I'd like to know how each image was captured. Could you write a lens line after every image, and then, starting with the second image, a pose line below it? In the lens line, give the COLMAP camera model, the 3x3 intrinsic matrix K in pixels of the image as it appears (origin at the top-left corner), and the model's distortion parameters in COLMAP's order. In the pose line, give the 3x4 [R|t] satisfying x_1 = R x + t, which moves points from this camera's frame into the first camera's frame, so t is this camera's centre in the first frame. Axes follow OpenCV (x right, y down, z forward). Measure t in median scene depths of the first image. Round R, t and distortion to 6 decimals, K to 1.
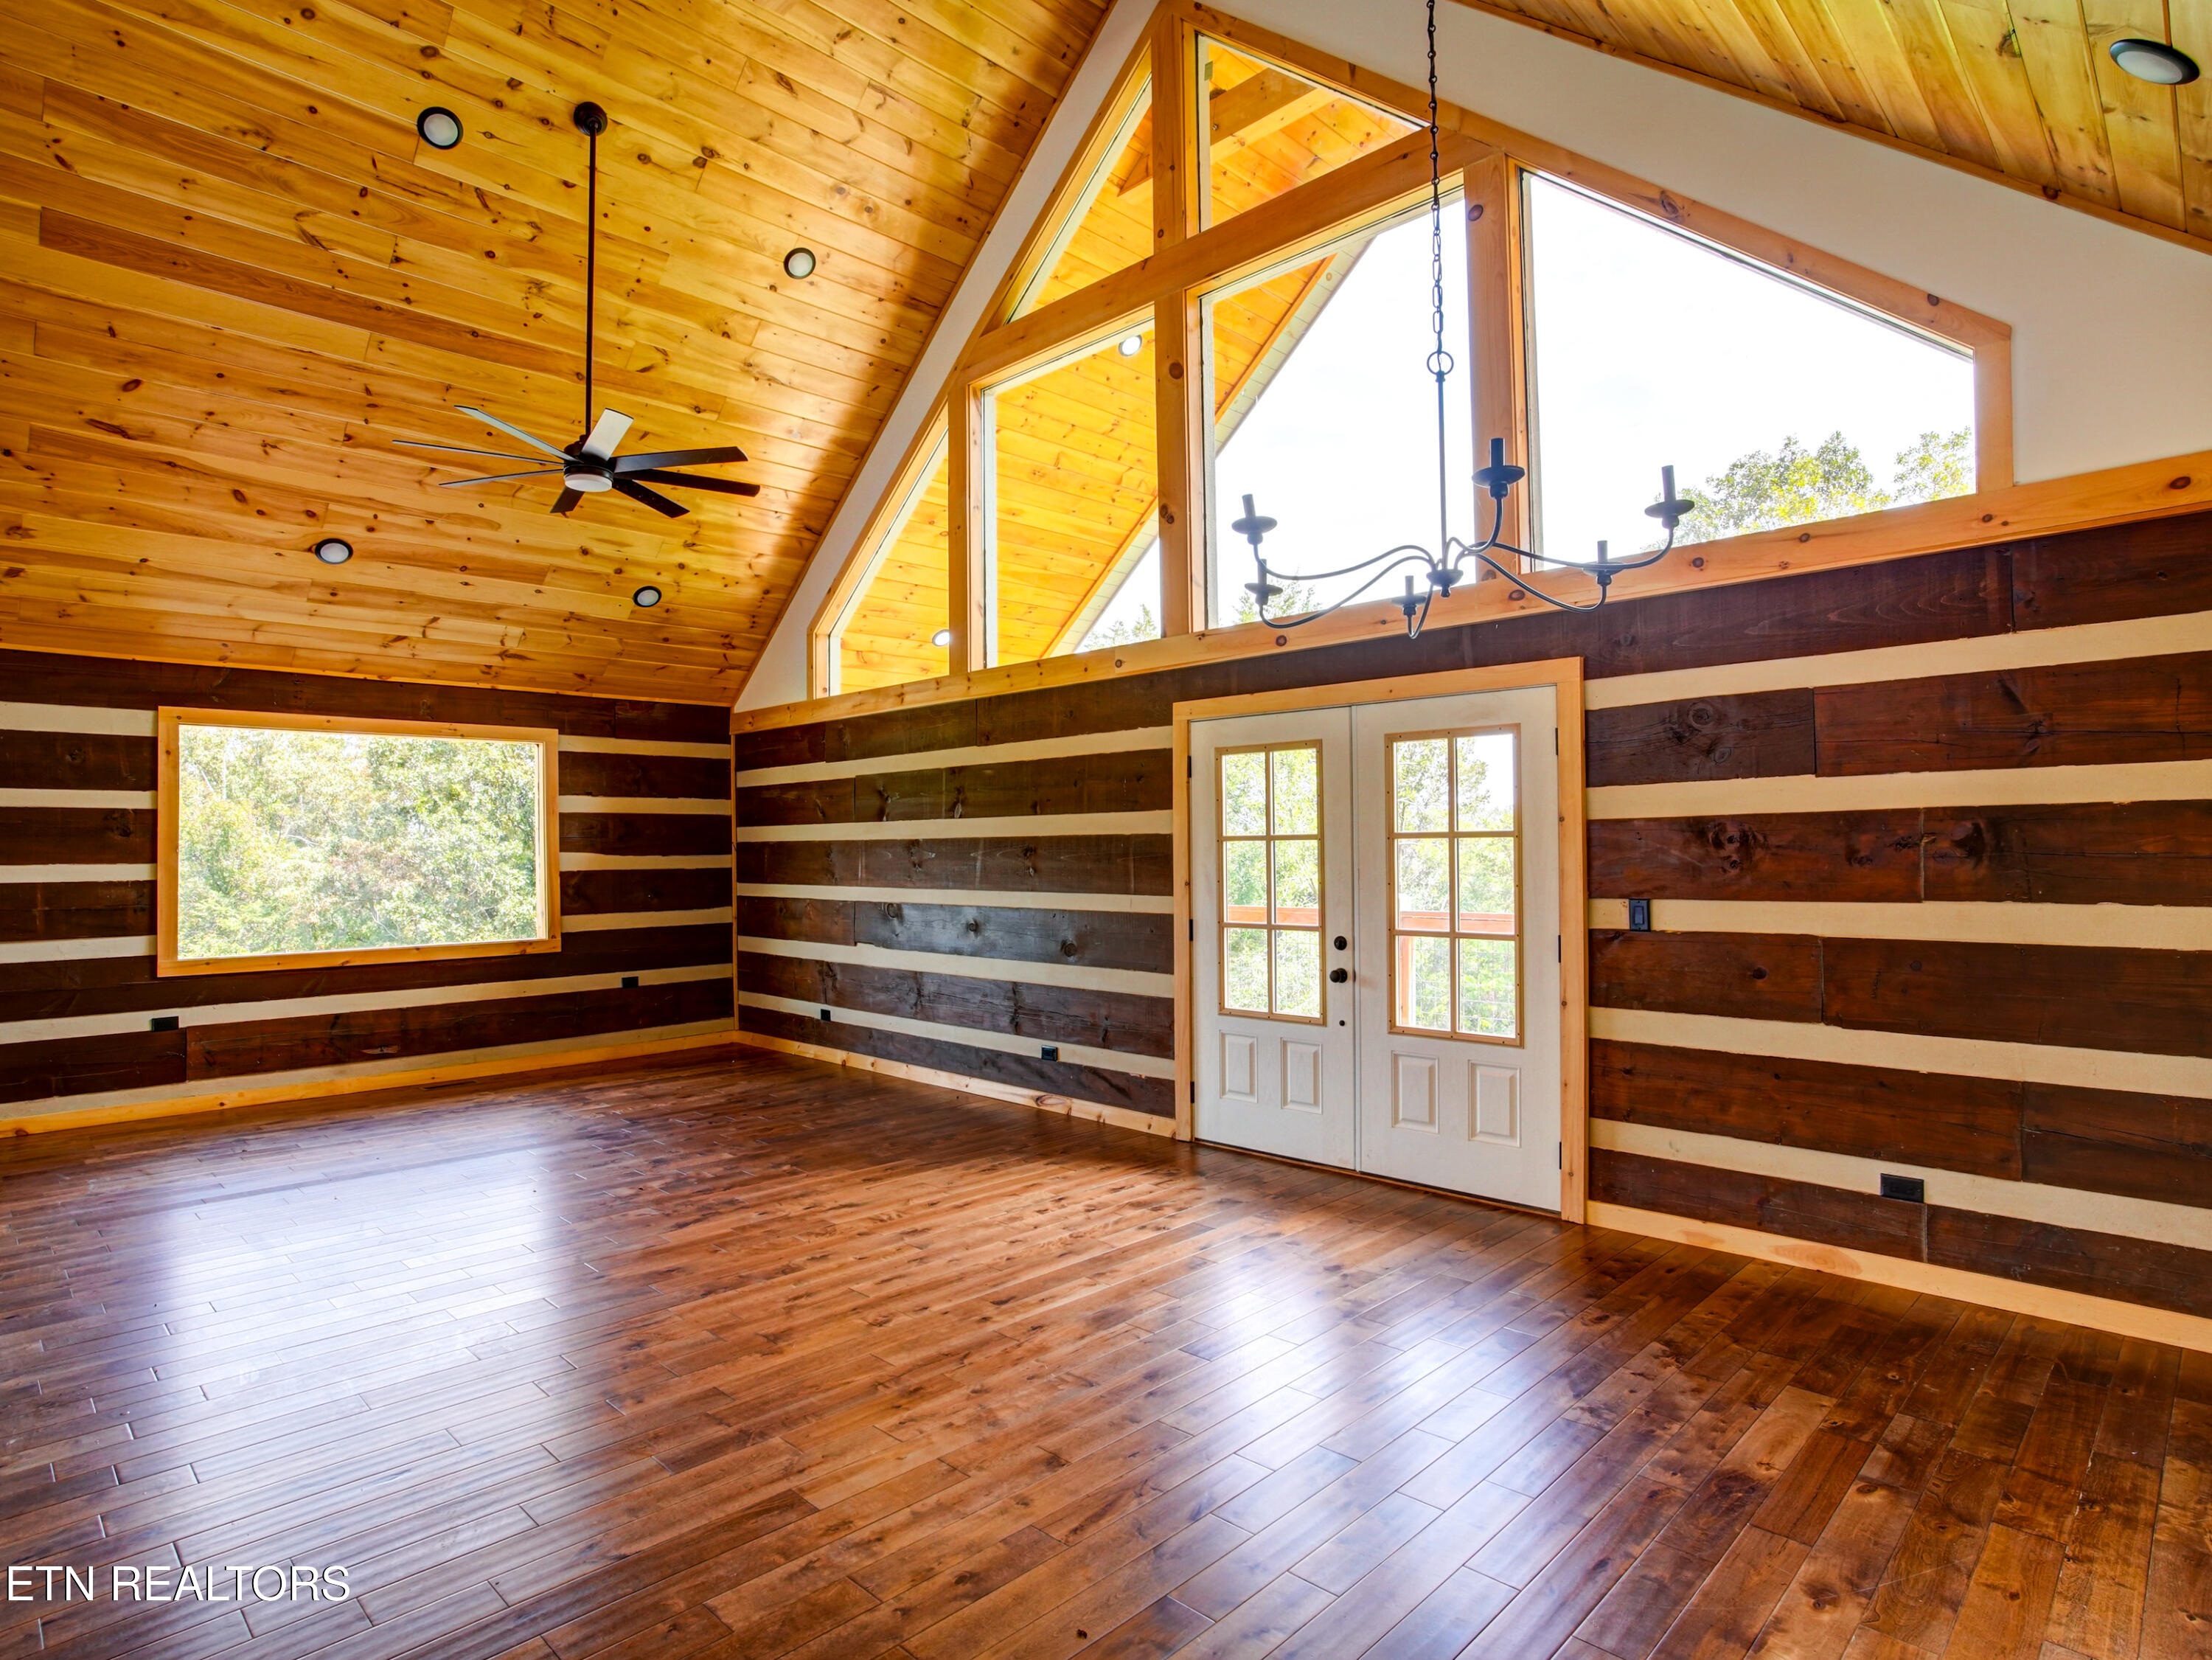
lens RADIAL K [[1205.0, 0, 1106.8], [0, 1205.0, 838.3], [0, 0, 1]] dist [-0.069029, 0.037899]
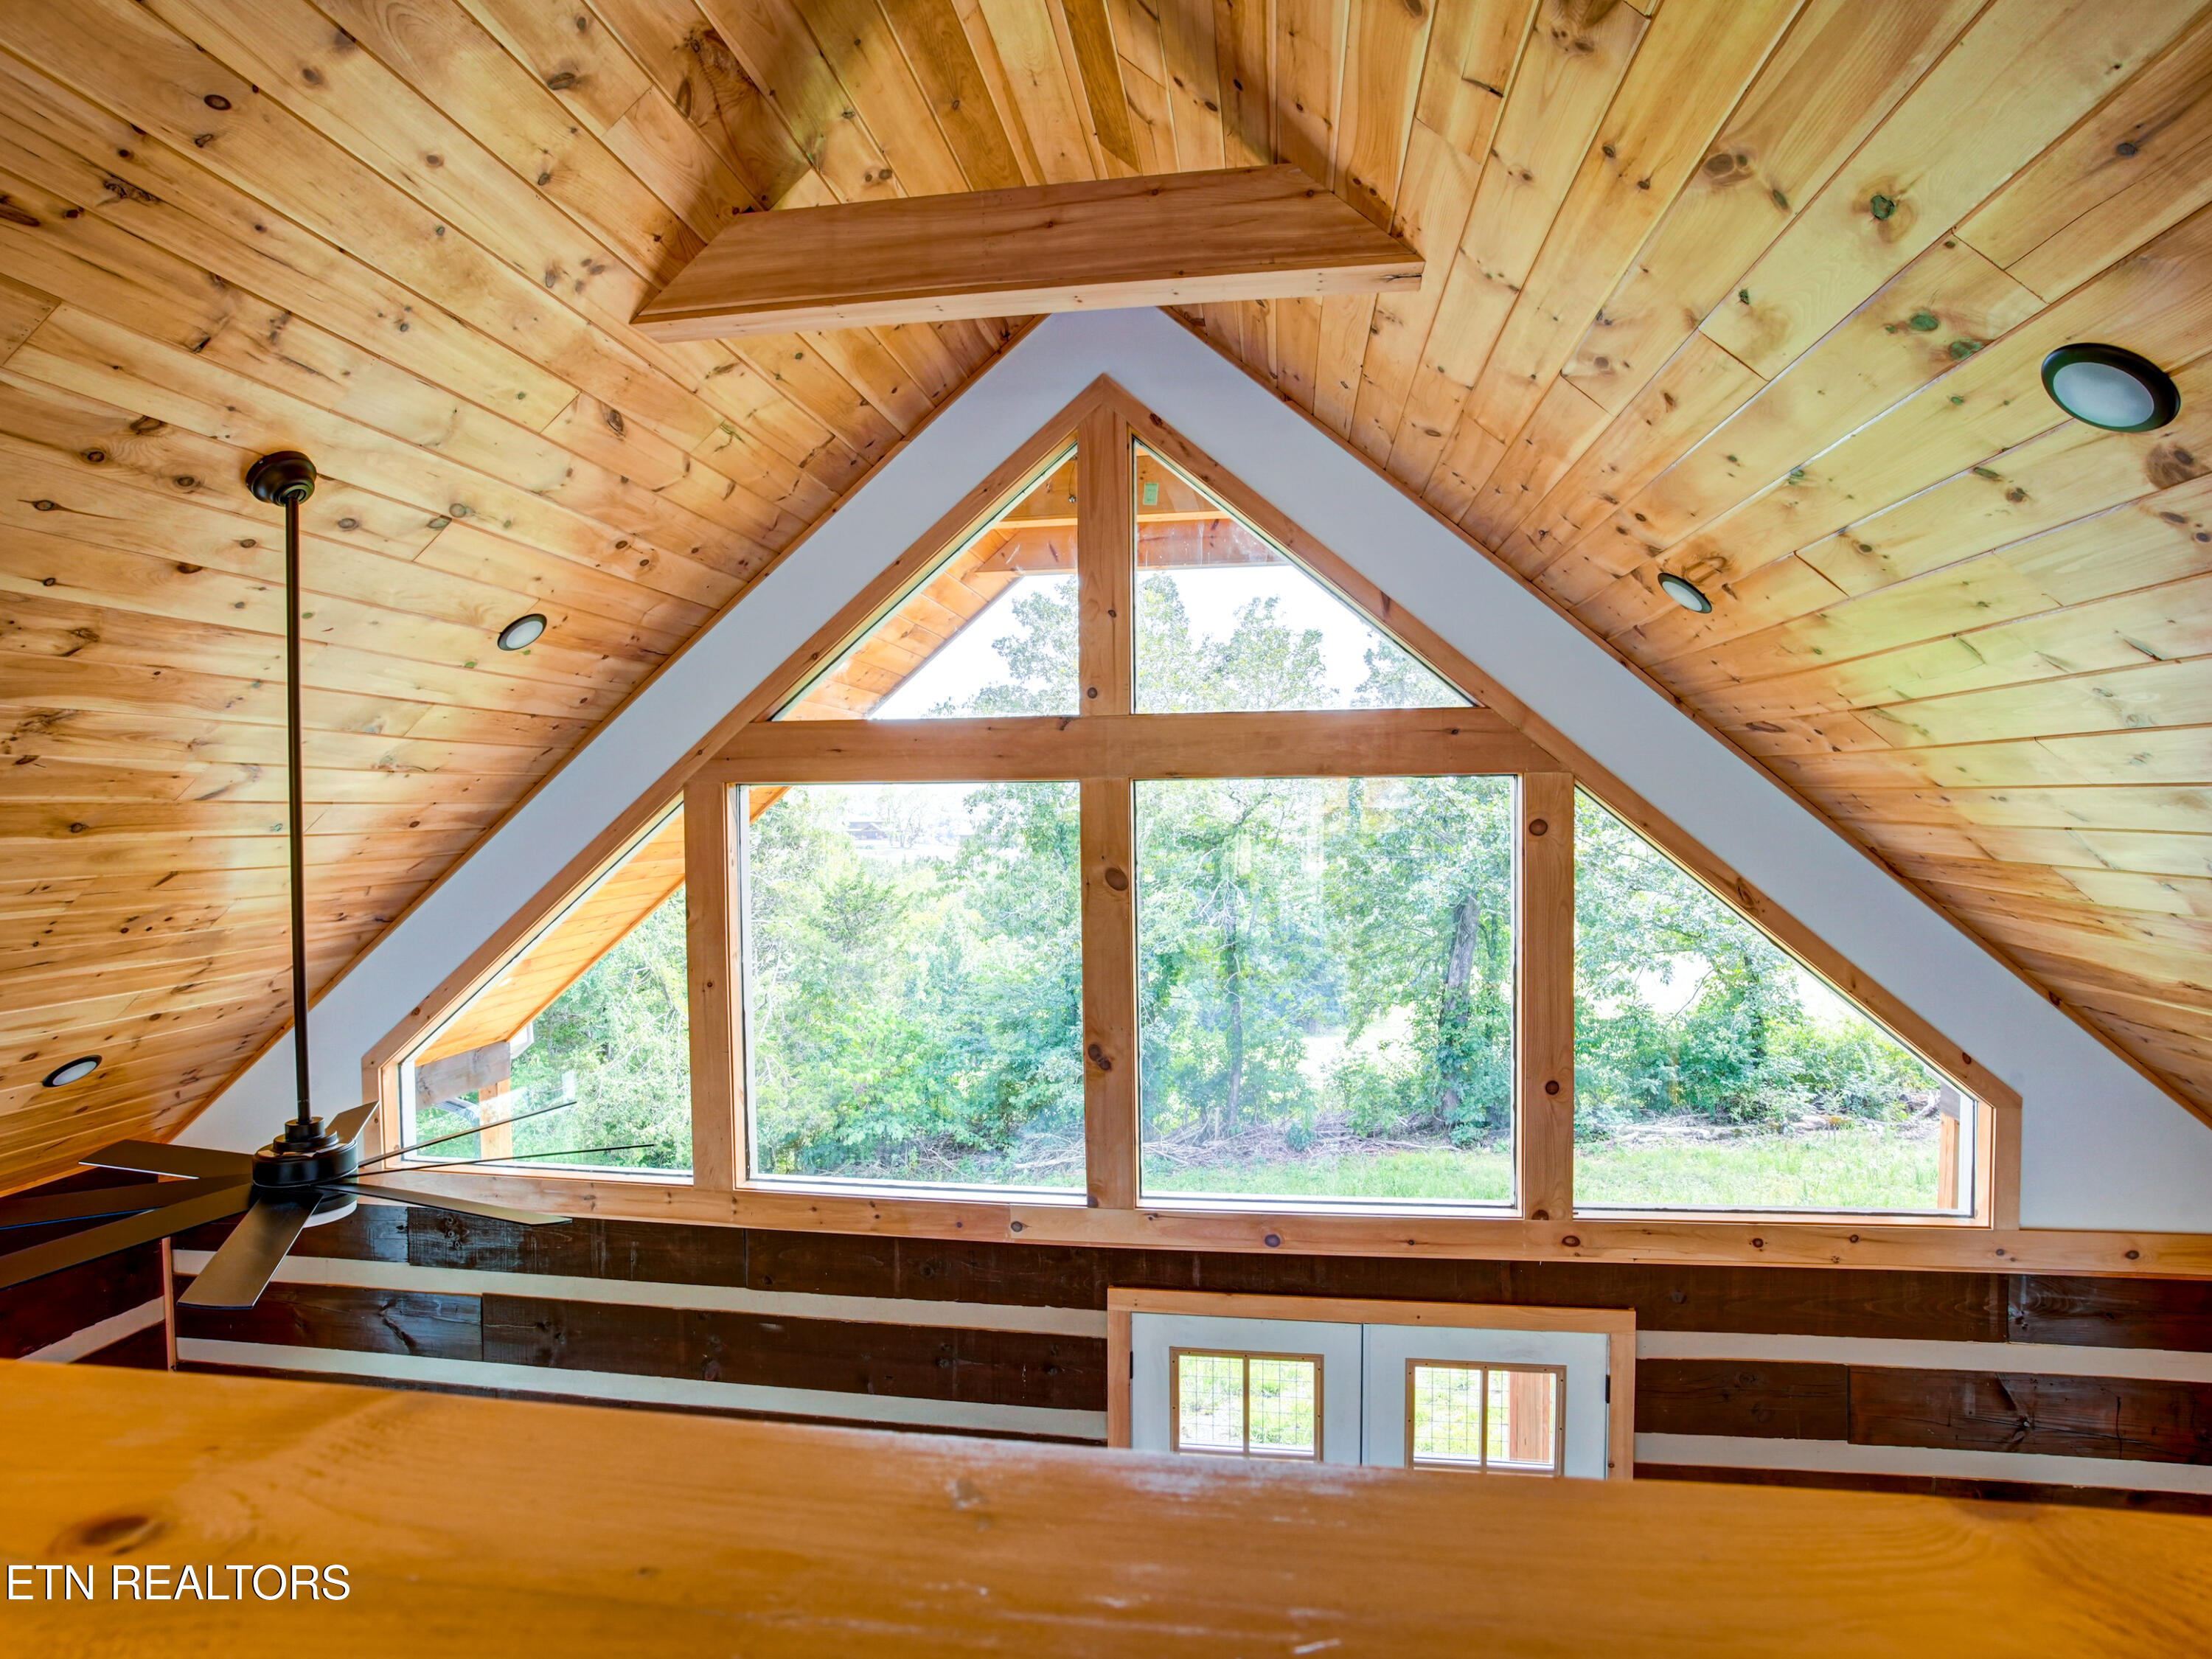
lens RADIAL K [[1204.9, 0, 1105.6], [0, 1204.9, 834.9], [0, 0, 1]] dist [-0.069029, 0.037899]
pose [[0.805759, -0.011768, 0.592127, -0.427545], [-0.006877, 0.999549, 0.029224, -0.448736], [-0.592204, -0.027620, 0.805315, 0.360413]]
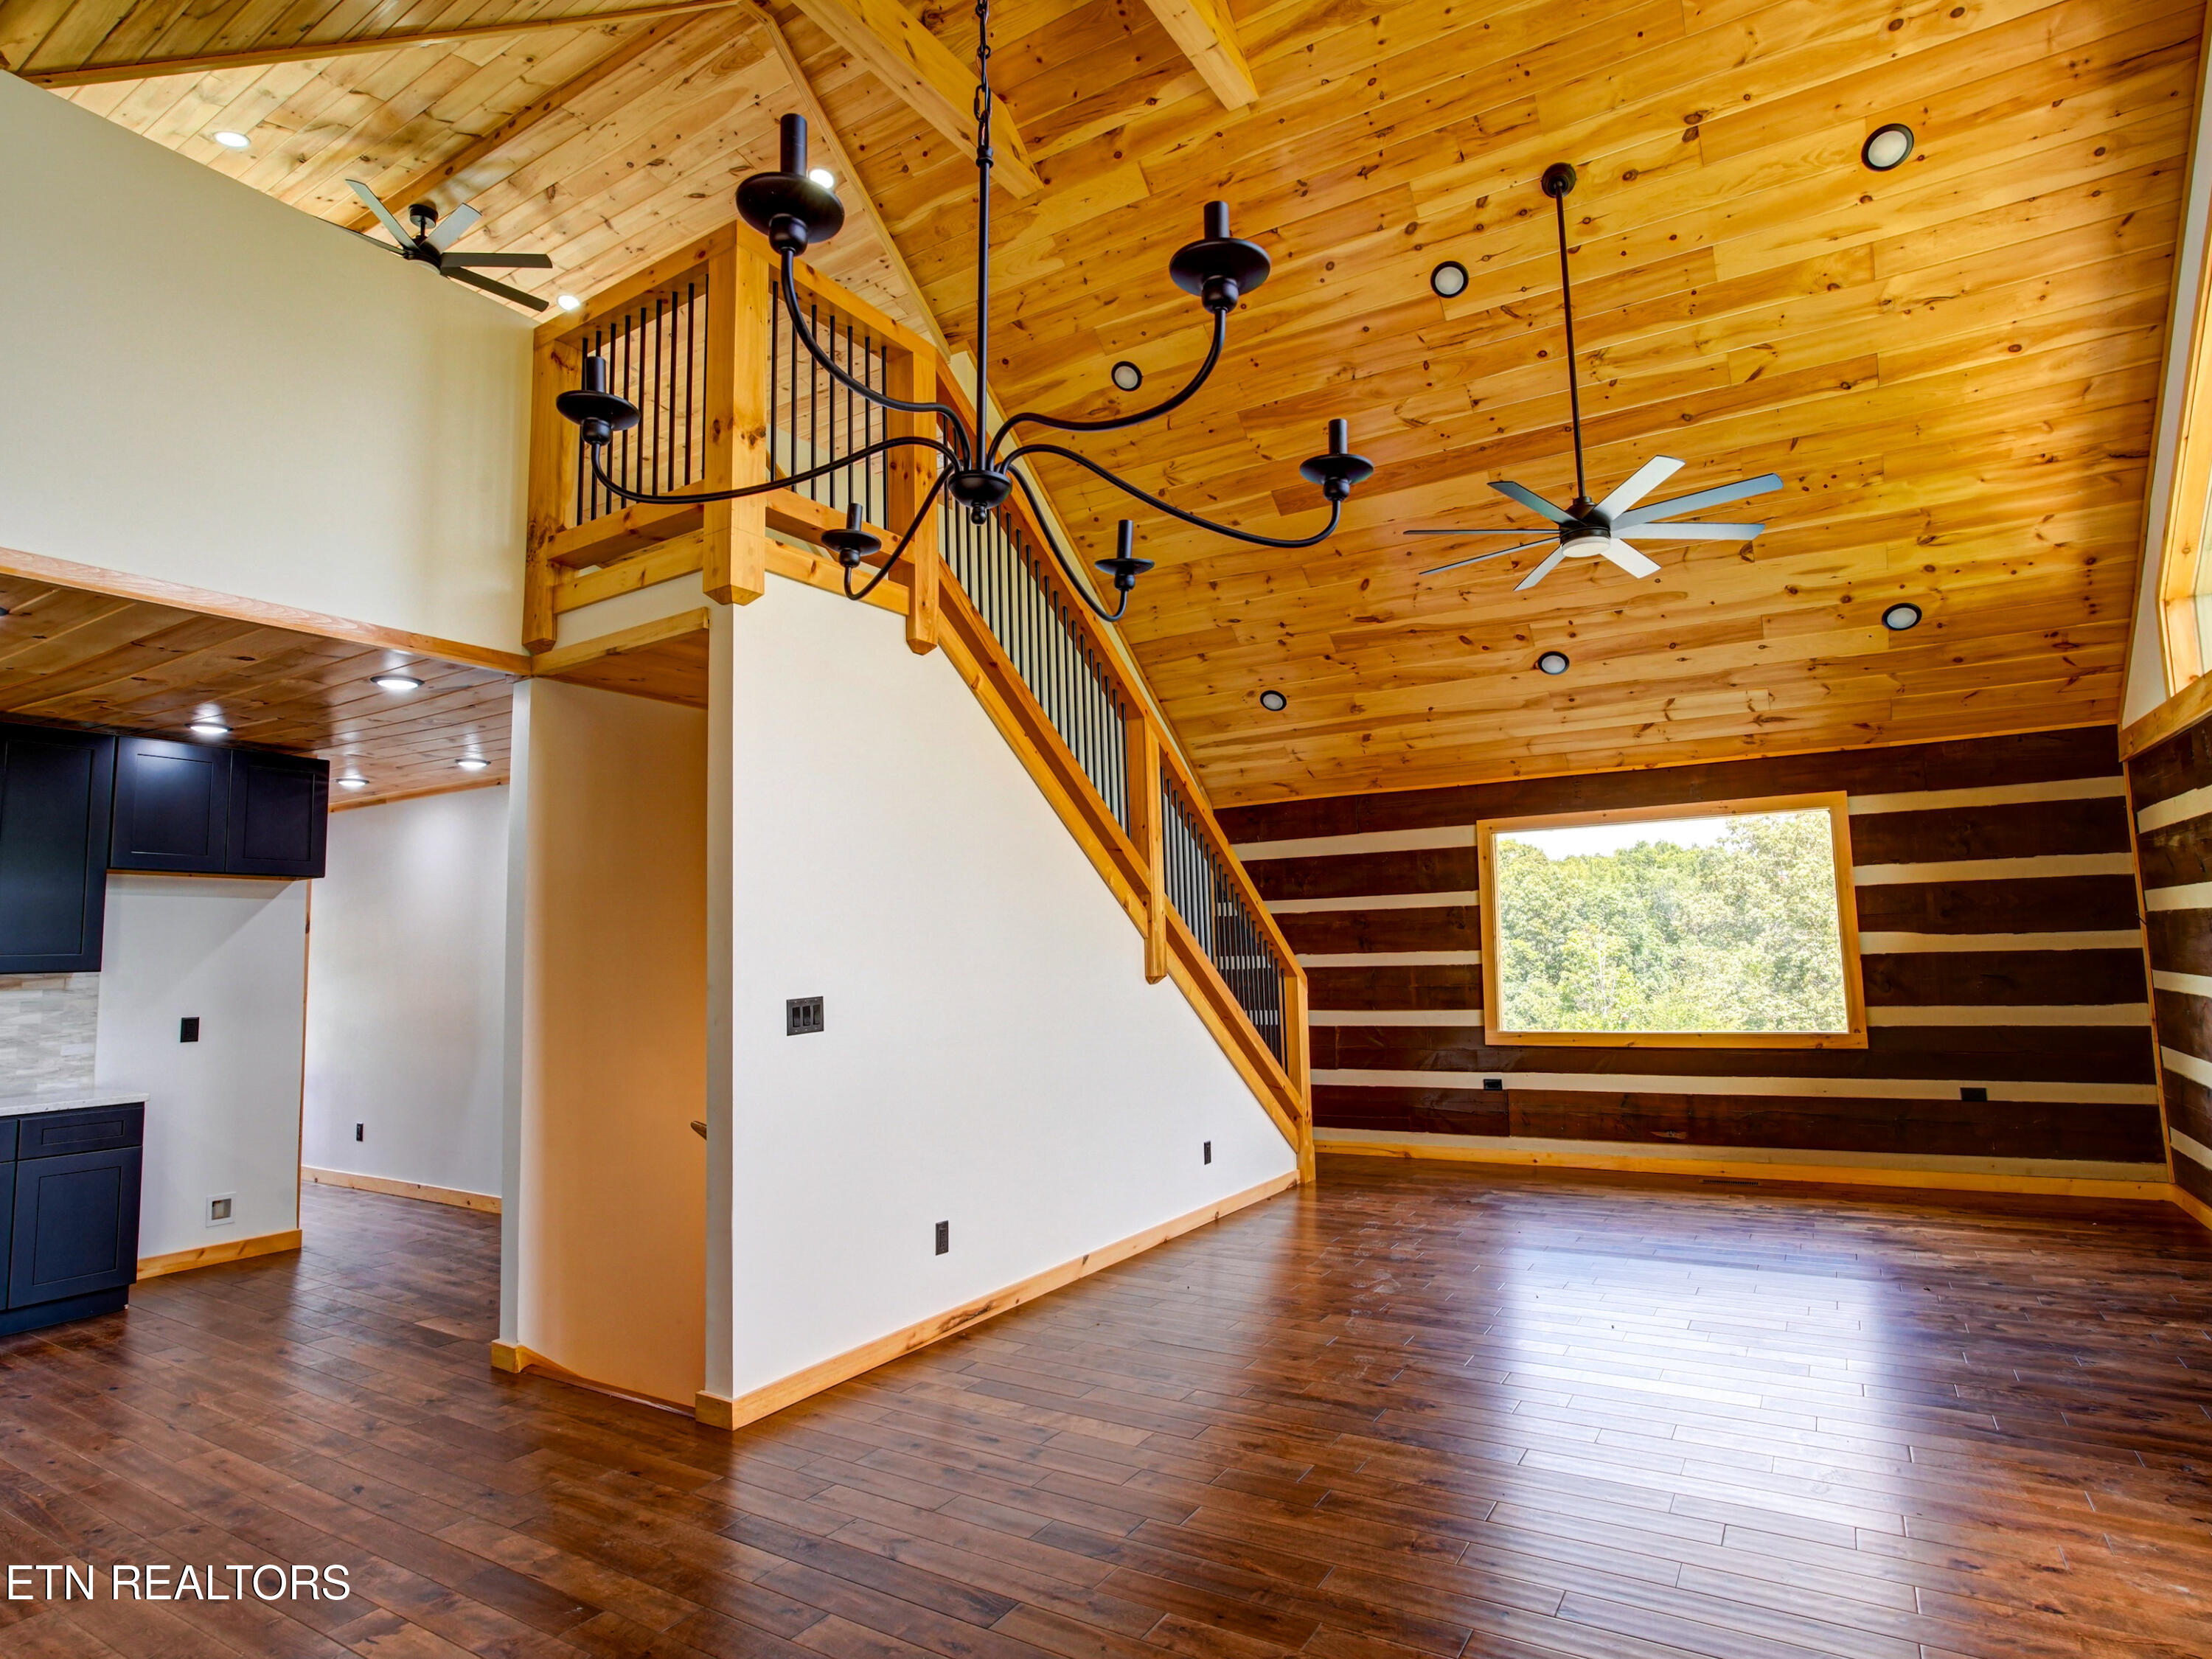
lens RADIAL K [[1204.9, 0, 1109.5], [0, 1204.9, 837.5], [0, 0, 1]] dist [-0.069029, 0.037899]
pose [[0.226539, -0.090010, -0.969834, 0.347243], [0.031350, 0.995879, -0.085104, -0.001340], [0.973498, -0.011125, 0.228427, 0.385552]]
